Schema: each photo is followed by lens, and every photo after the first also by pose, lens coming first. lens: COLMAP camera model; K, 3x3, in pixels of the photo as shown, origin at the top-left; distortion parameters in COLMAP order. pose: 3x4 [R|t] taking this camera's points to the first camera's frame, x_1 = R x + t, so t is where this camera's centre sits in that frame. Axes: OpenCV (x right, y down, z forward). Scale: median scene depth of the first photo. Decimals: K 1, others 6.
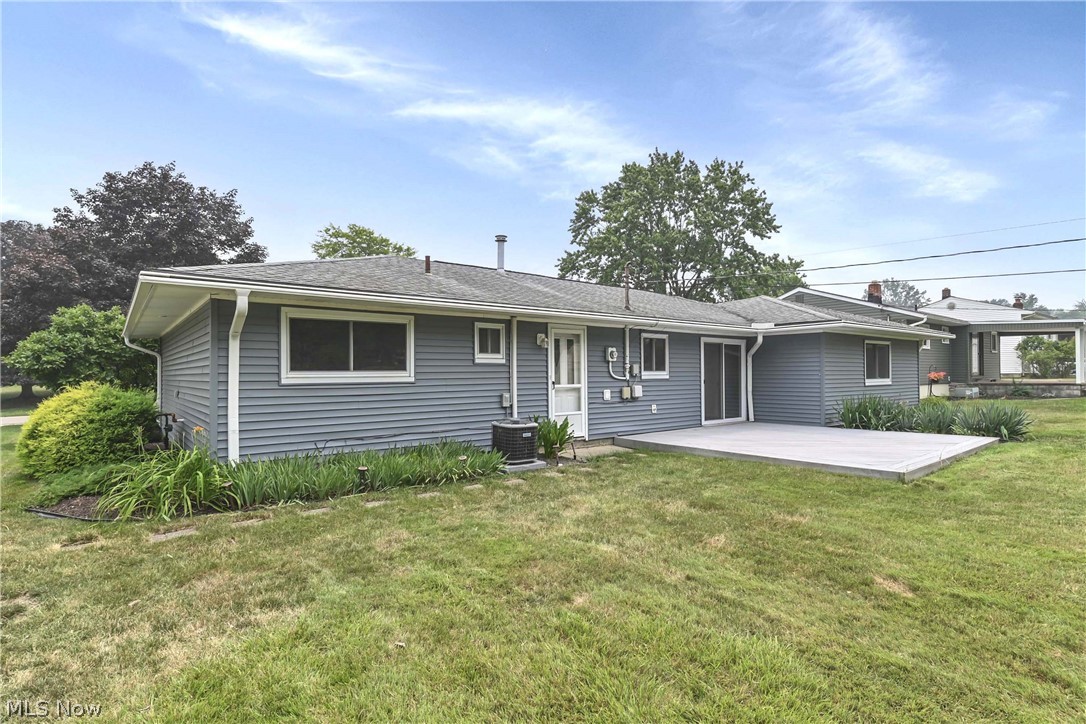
lens RADIAL K [[529.0, 0, 543.0], [0, 529.0, 362.0], [0, 0, 1]] dist [0.003068, 0.000426]
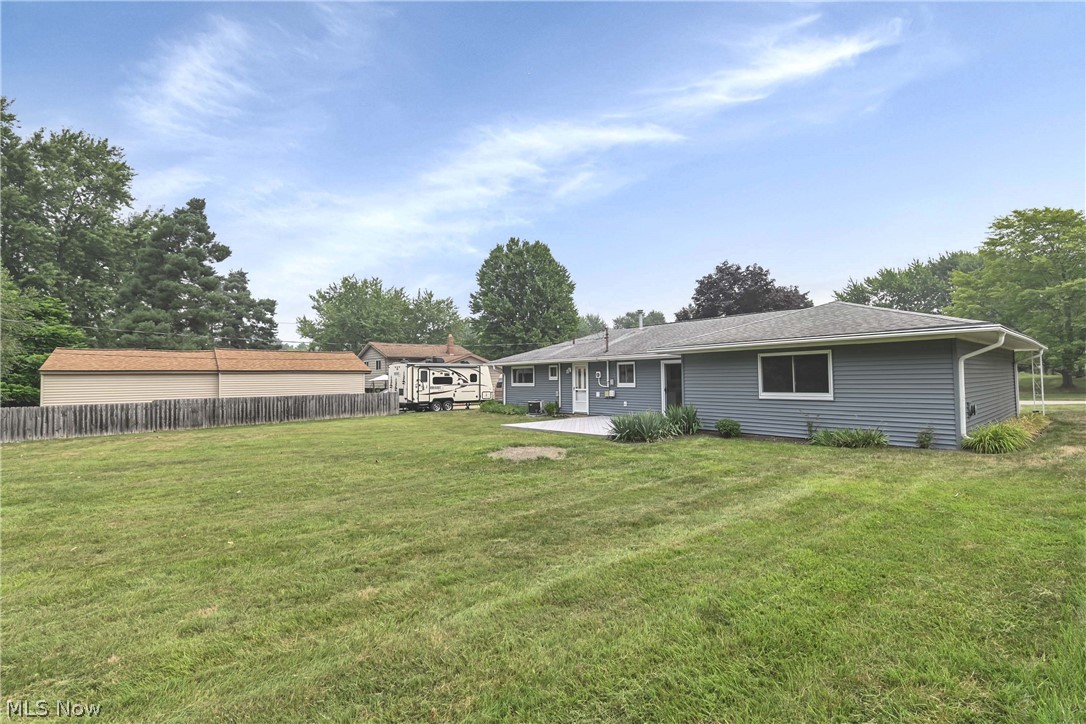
lens RADIAL K [[495.8, 0, 543.0], [0, 495.8, 362.0], [0, 0, 1]] dist [-0.000586, -0.009658]
pose [[0.018558, -0.029503, -0.999392, 1.920231], [0.032064, 0.999068, -0.028898, -0.014431], [0.999314, -0.031508, 0.019487, 0.702466]]
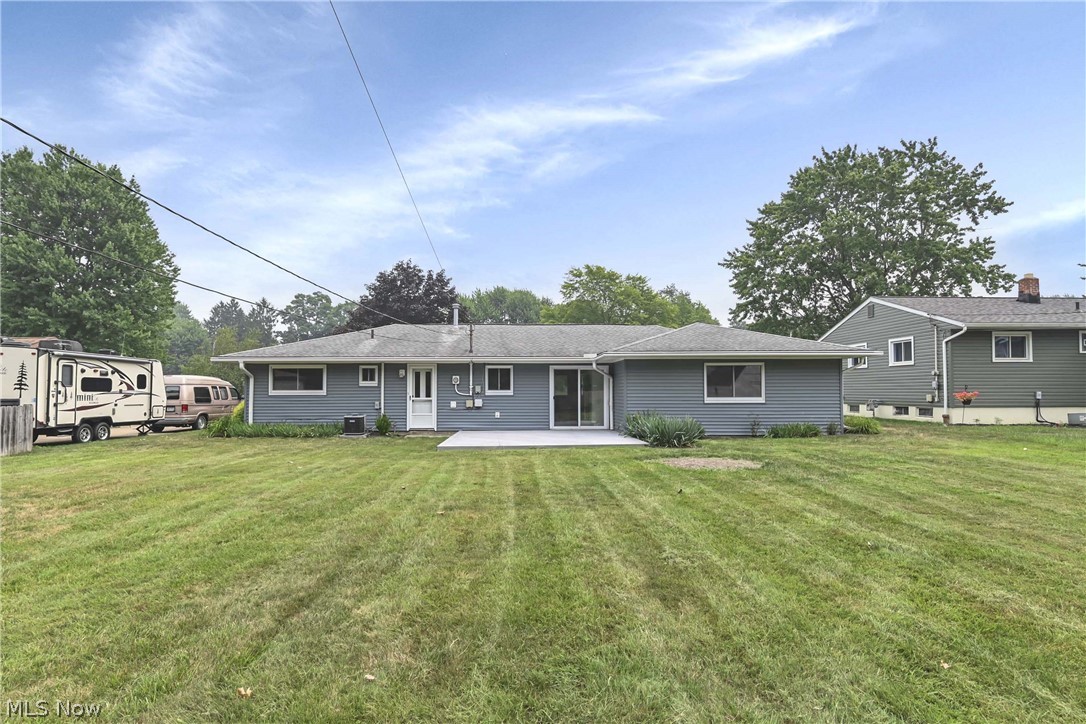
lens RADIAL K [[563.3, 0, 543.0], [0, 563.3, 362.0], [0, 0, 1]] dist [0.001390, -0.000062]
pose [[0.797310, -0.029108, -0.602868, 1.314410], [0.009605, 0.999322, -0.035546, -0.004940], [0.603493, 0.022550, 0.797049, -0.218470]]
